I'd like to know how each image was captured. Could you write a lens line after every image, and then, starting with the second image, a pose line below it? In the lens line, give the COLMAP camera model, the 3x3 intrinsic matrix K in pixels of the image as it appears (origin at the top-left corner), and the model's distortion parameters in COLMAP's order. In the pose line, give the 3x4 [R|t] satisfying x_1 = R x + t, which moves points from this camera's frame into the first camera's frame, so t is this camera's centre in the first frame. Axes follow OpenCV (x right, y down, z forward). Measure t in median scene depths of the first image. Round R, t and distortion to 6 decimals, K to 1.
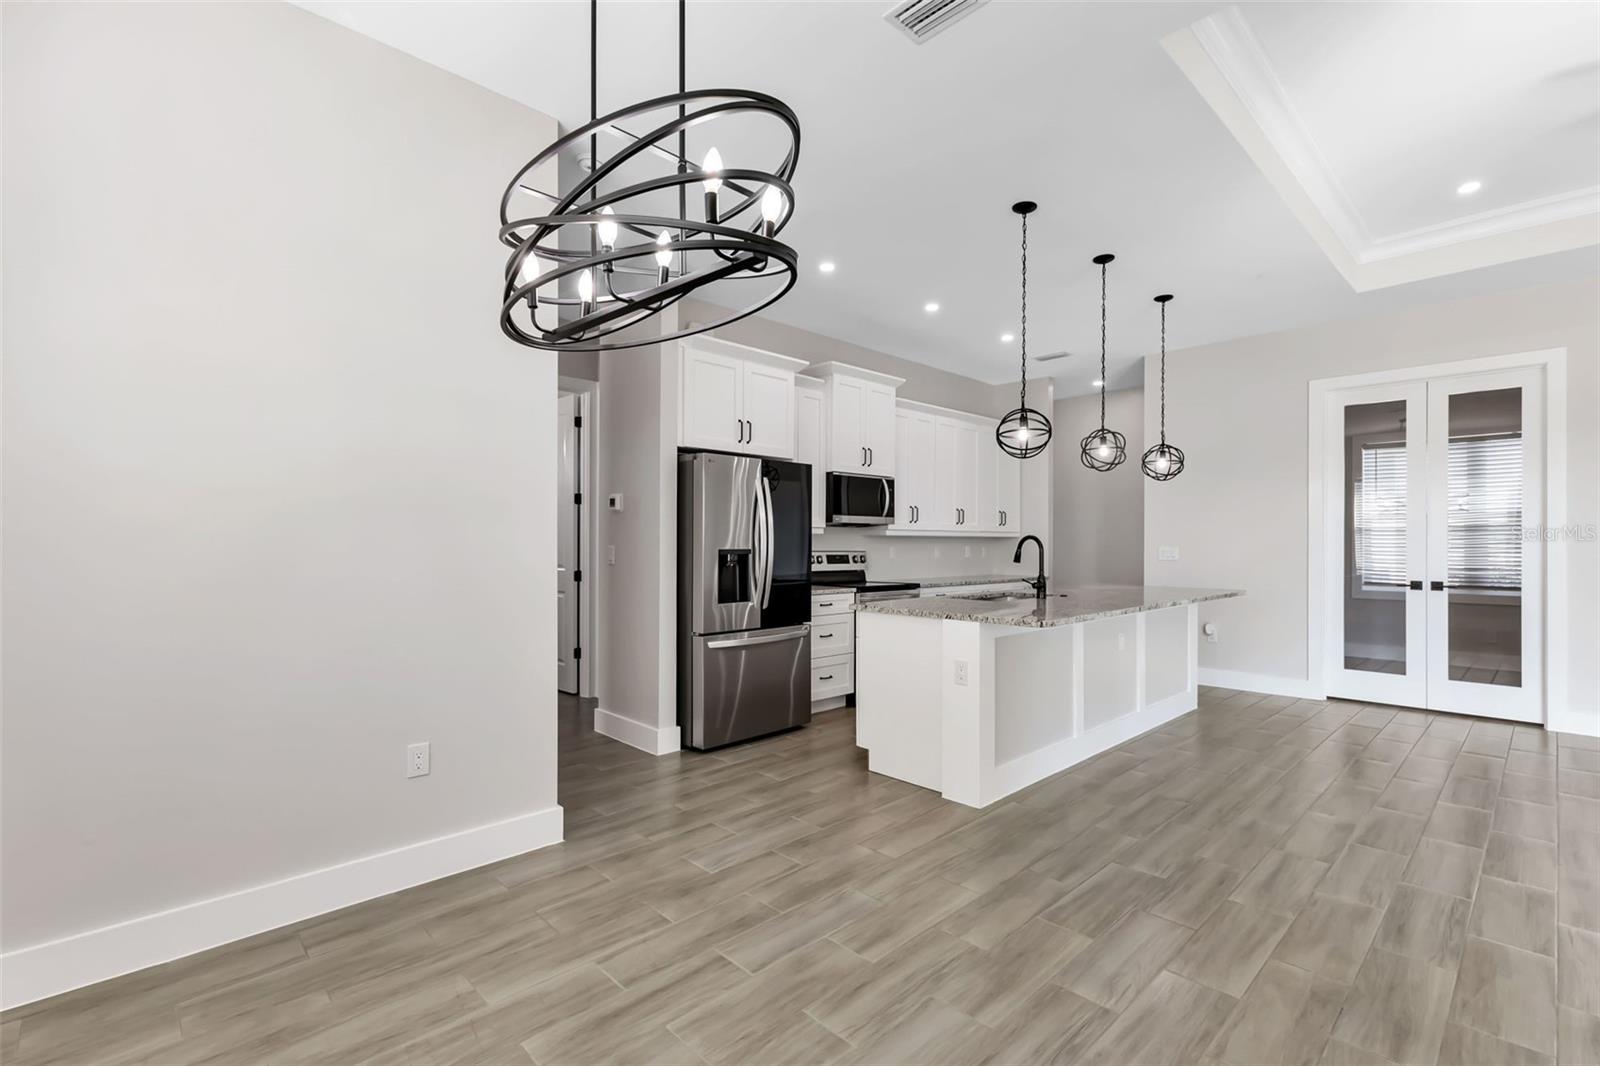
lens RADIAL K [[721.8, 0, 802.7], [0, 721.8, 545.6], [0, 0, 1]] dist [0.003900, 0.000728]
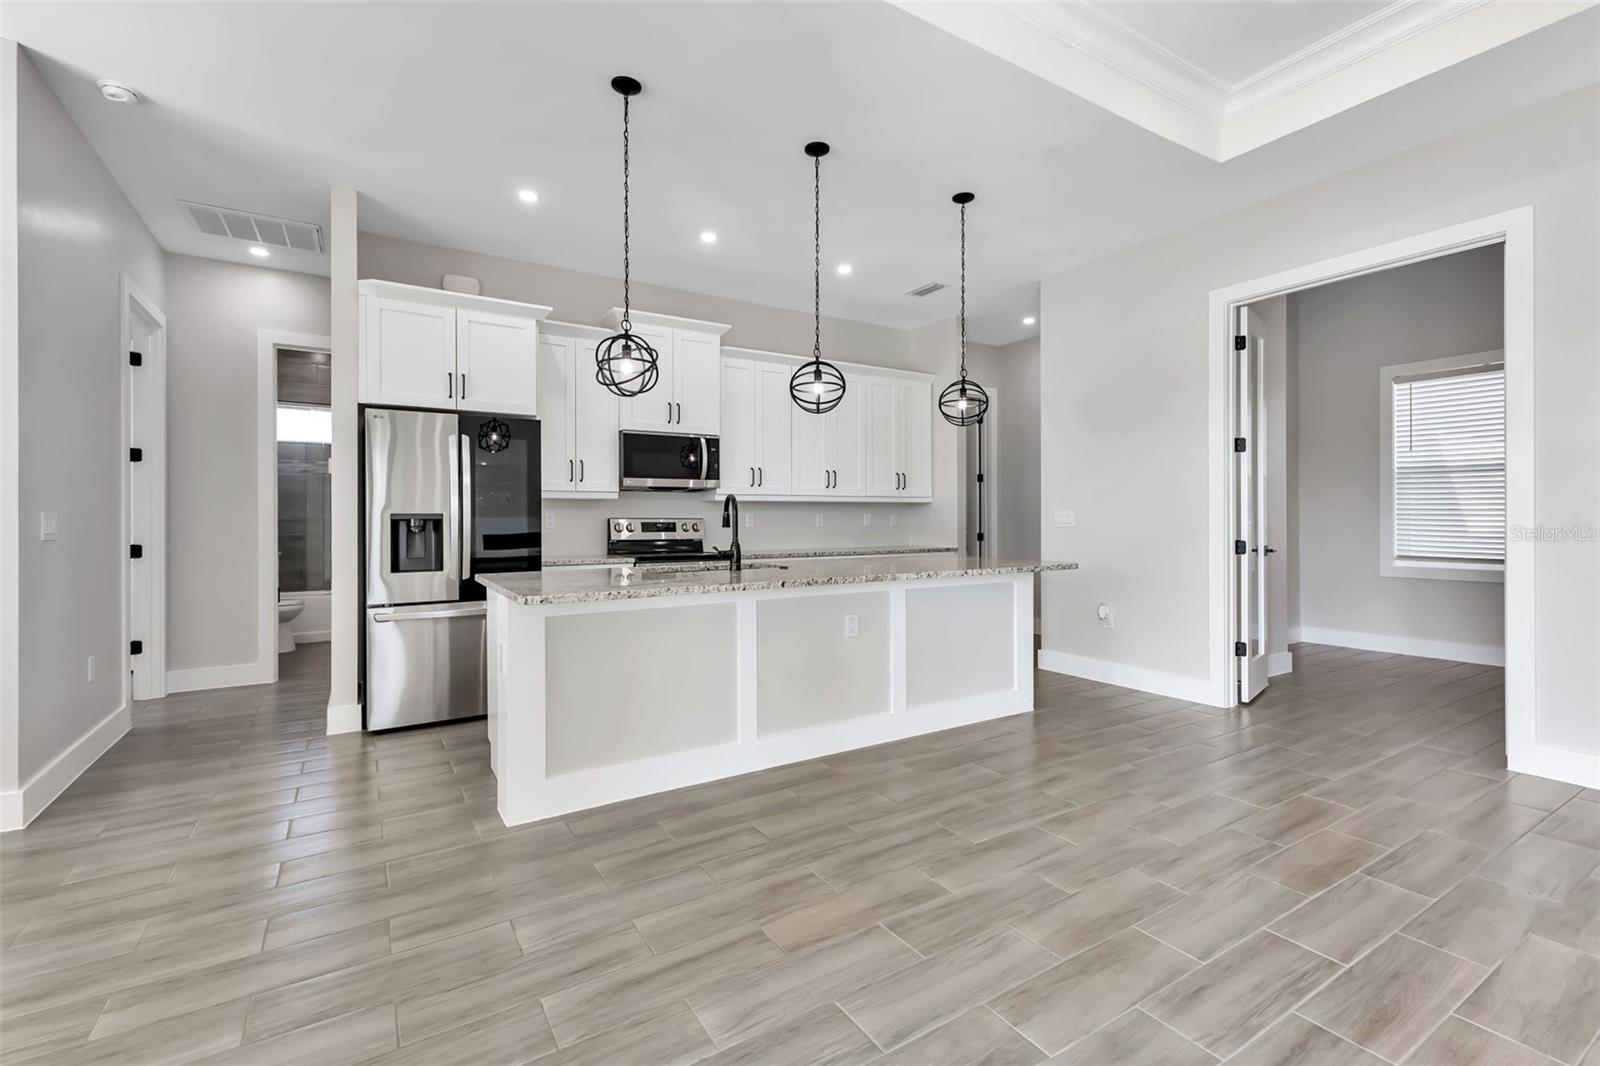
lens RADIAL K [[710.7, 0, 795.8], [0, 710.7, 518.9], [0, 0, 1]] dist [0.011067, -0.000047]
pose [[0.977796, -0.007132, -0.209438, 0.466373], [0.006416, 0.999971, -0.004099, 0.015314], [0.209461, 0.002664, 0.977813, 0.180905]]
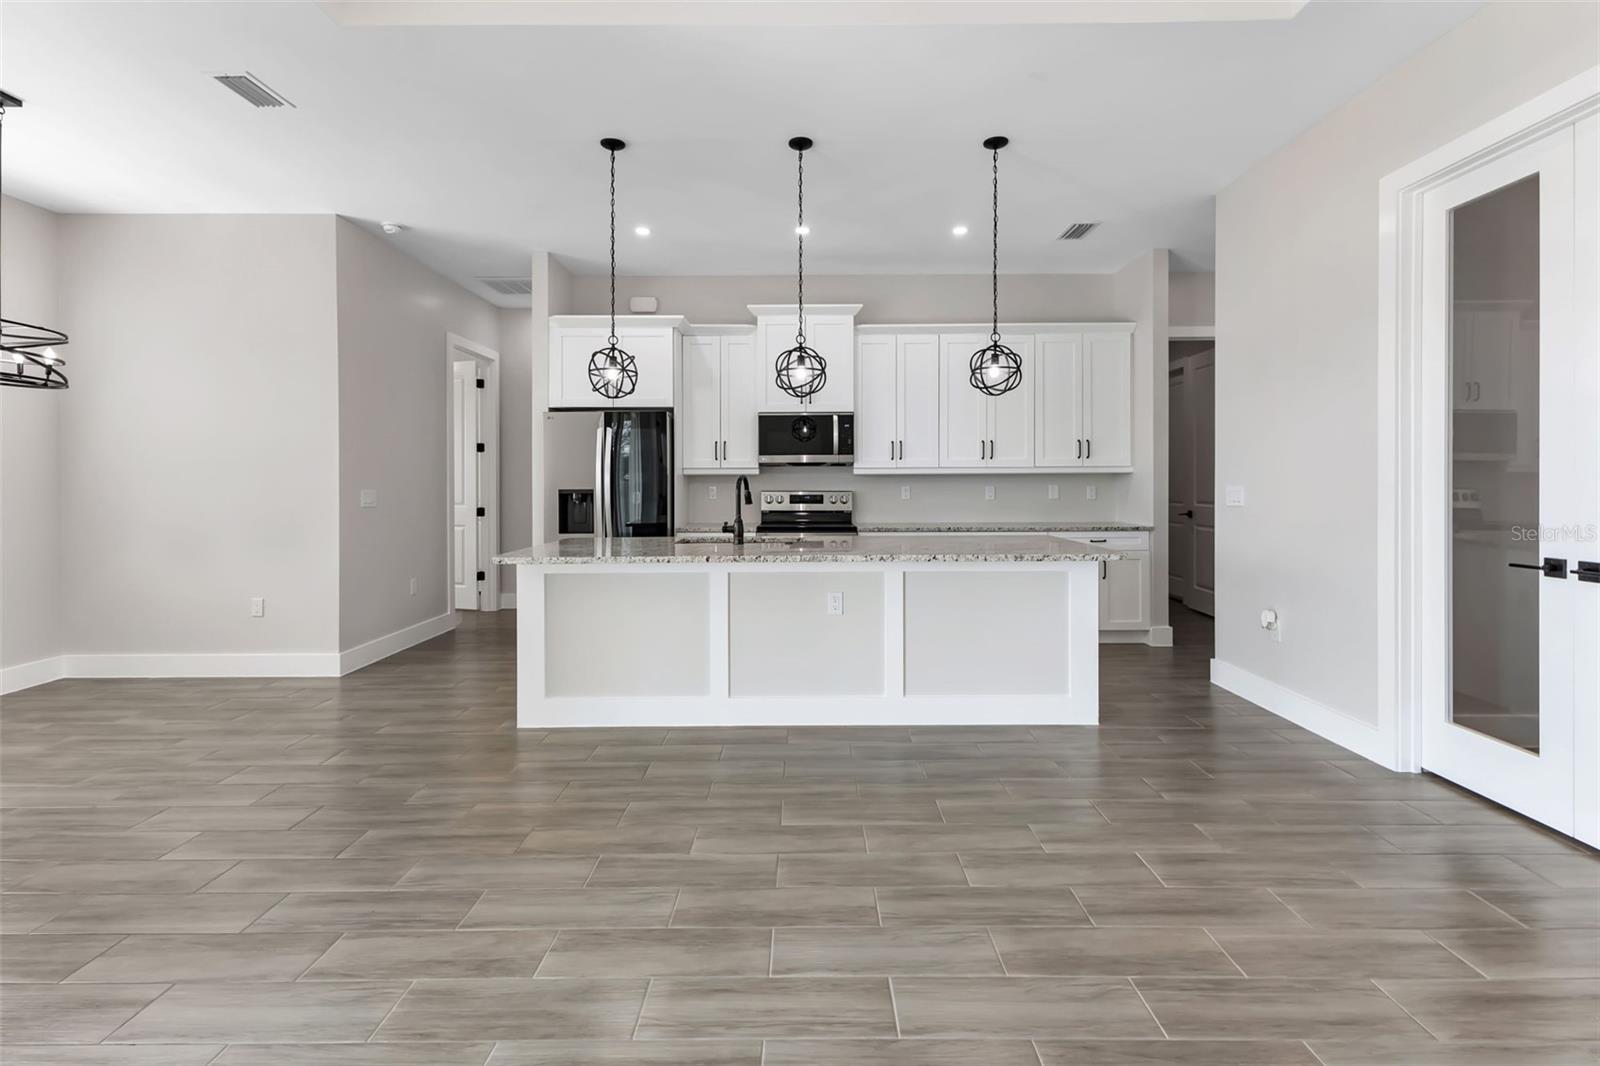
lens RADIAL K [[717.5, 0, 798.0], [0, 717.5, 486.8], [0, 0, 1]] dist [0.008046, 0.000610]
pose [[0.715035, -0.001596, -0.699087, 0.834861], [0.004270, 0.999989, 0.002084, -0.000051], [0.699076, -0.004475, 0.715034, 0.332182]]
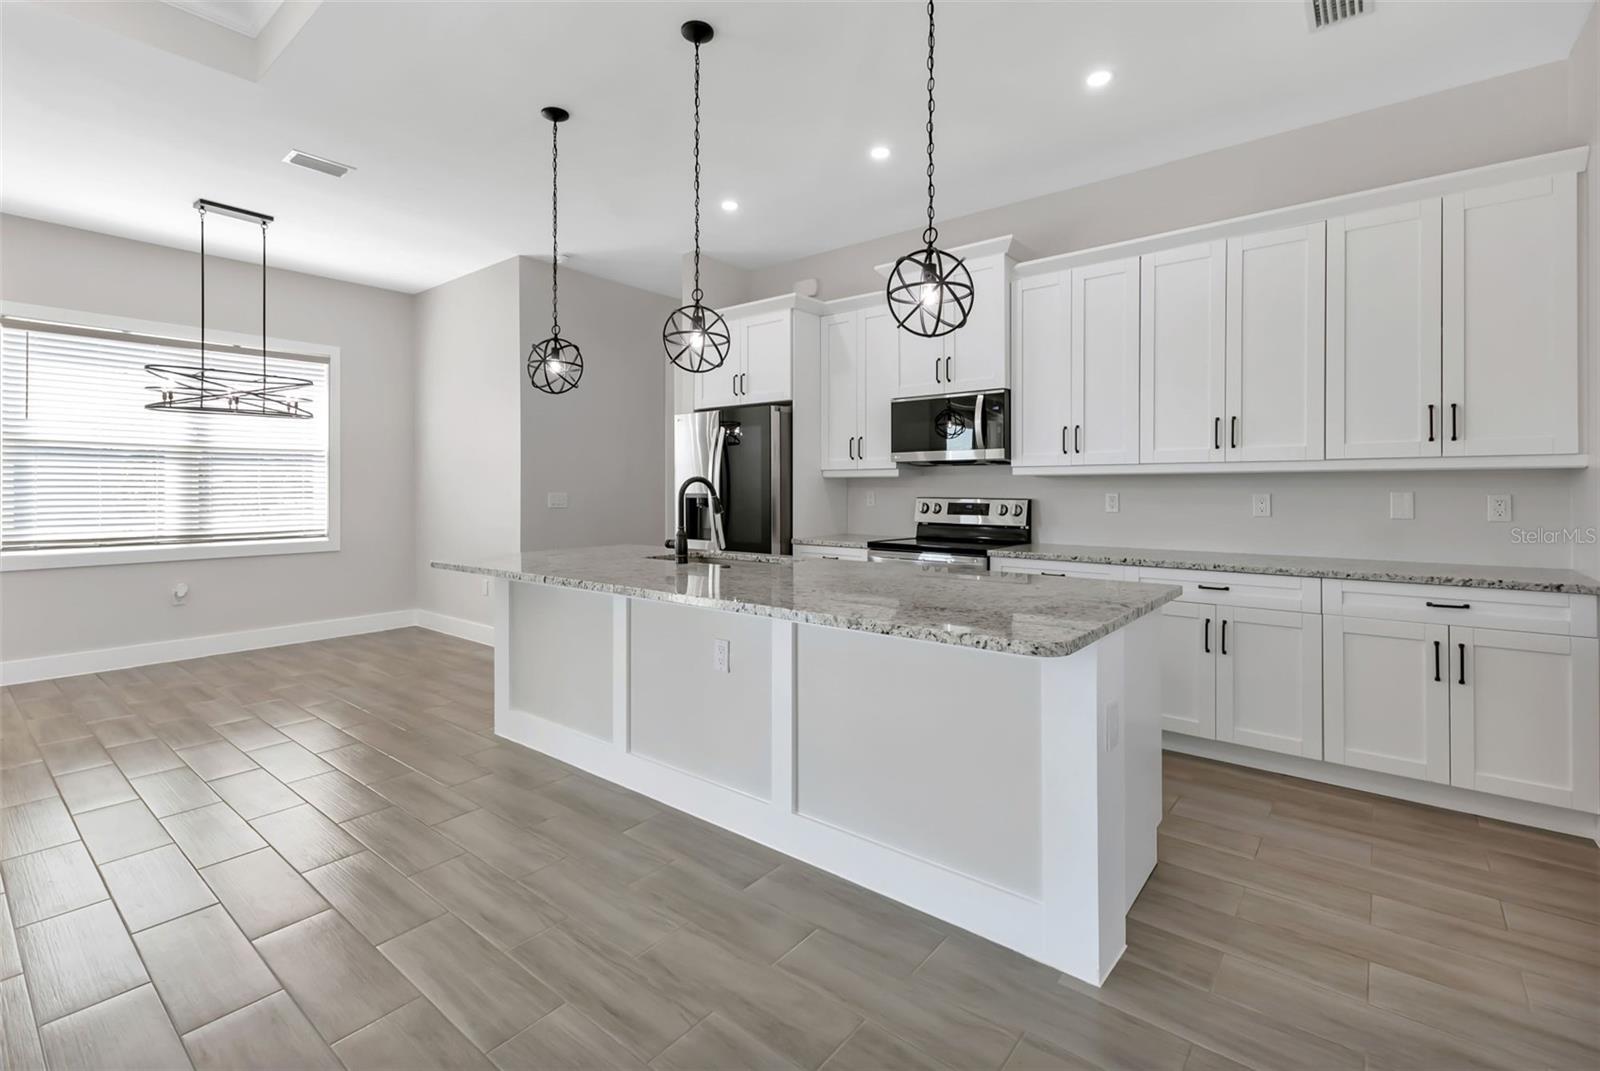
lens RADIAL K [[706.0, 0, 800.6], [0, 706.0, 494.5], [0, 0, 1]] dist [0.002160, 0.000253]
pose [[0.123315, 0.005094, -0.992355, 0.866706], [-0.000915, 0.999987, 0.005019, 0.000710], [0.992367, 0.000289, 0.123318, 0.846131]]
